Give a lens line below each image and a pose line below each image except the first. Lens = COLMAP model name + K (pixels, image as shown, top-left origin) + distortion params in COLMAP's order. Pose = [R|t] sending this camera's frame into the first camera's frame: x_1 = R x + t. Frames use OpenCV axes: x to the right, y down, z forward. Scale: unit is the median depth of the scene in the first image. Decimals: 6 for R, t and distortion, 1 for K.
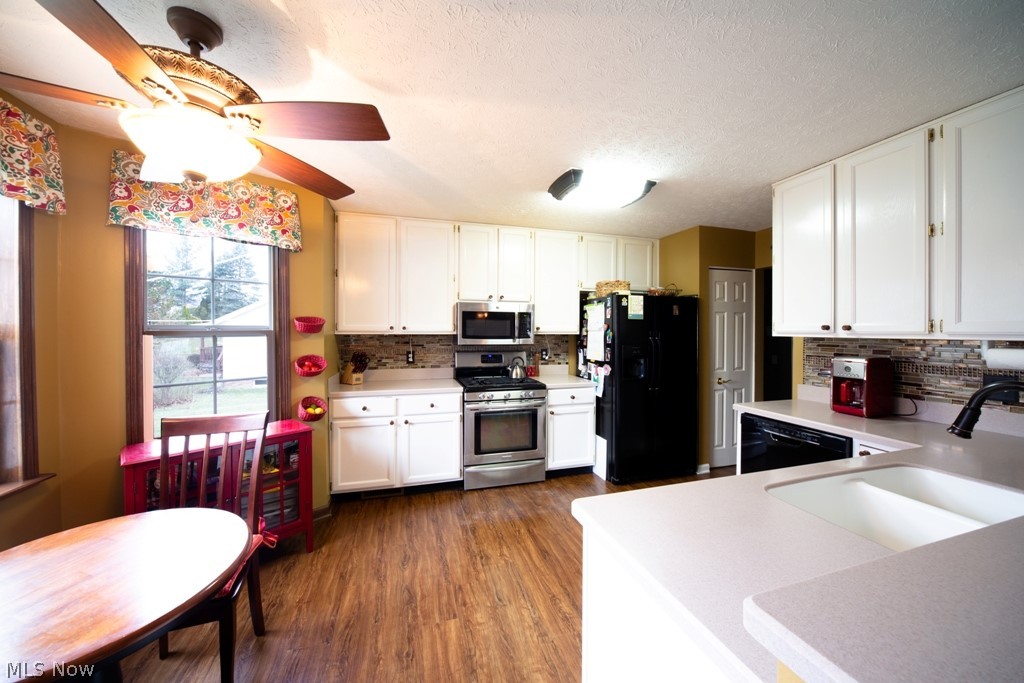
lens RADIAL K [[372.5, 0, 510.1], [0, 372.5, 331.5], [0, 0, 1]] dist [-0.000491, -0.000020]
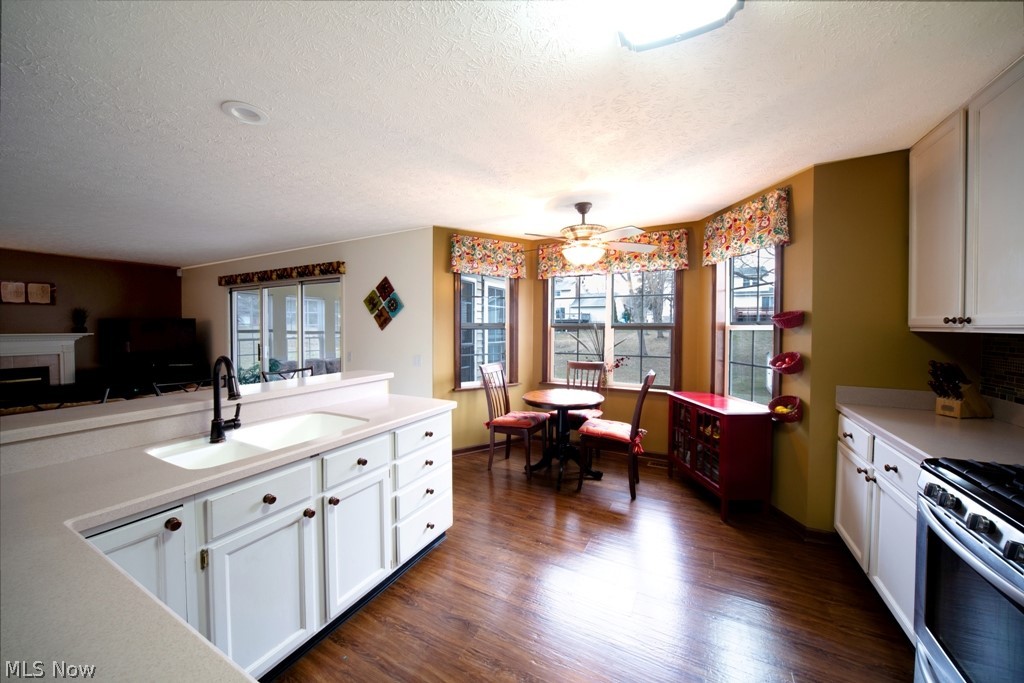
lens RADIAL K [[372.5, 0, 510.1], [0, 372.5, 331.5], [0, 0, 1]] dist [-0.000491, -0.000020]
pose [[-0.697896, 0.005201, -0.716180, 0.846150], [-0.005818, 0.999899, 0.012931, 0.007879], [0.716175, 0.013191, -0.697796, 1.545893]]
